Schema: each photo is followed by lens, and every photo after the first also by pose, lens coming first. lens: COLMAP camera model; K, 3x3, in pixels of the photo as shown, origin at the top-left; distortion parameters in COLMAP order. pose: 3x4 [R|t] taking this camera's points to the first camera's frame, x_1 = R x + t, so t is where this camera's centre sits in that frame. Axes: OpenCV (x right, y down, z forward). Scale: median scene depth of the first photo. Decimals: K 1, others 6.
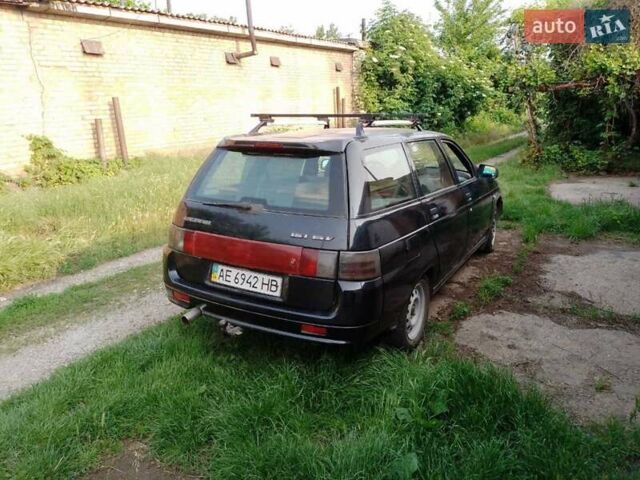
lens RADIAL K [[475.0, 0, 320.0], [0, 475.0, 240.0], [0, 0, 1]] dist [0.064517, -0.094456]
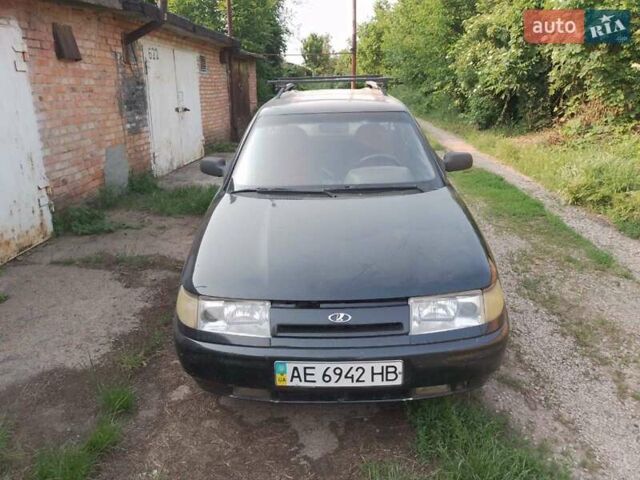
lens RADIAL K [[475.0, 0, 320.0], [0, 475.0, 240.0], [0, 0, 1]] dist [0.064517, -0.094456]
pose [[-0.870240, 0.198803, -0.450733, 0.268192], [-0.091943, 0.833334, 0.545070, -0.223298], [0.483973, 0.515783, -0.706922, 0.792988]]
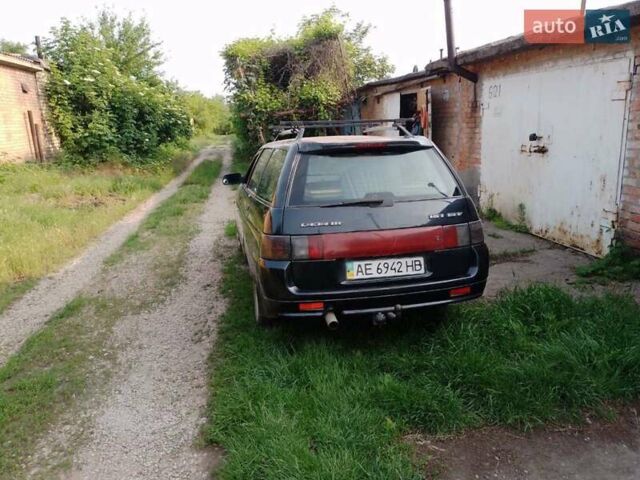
lens RADIAL K [[475.0, 0, 320.0], [0, 475.0, 240.0], [0, 0, 1]] dist [0.064517, -0.094456]
pose [[0.738802, -0.158982, 0.654901, -0.289142], [0.198563, 0.979990, 0.013897, -0.007010], [-0.644006, 0.119772, 0.755587, 0.083513]]
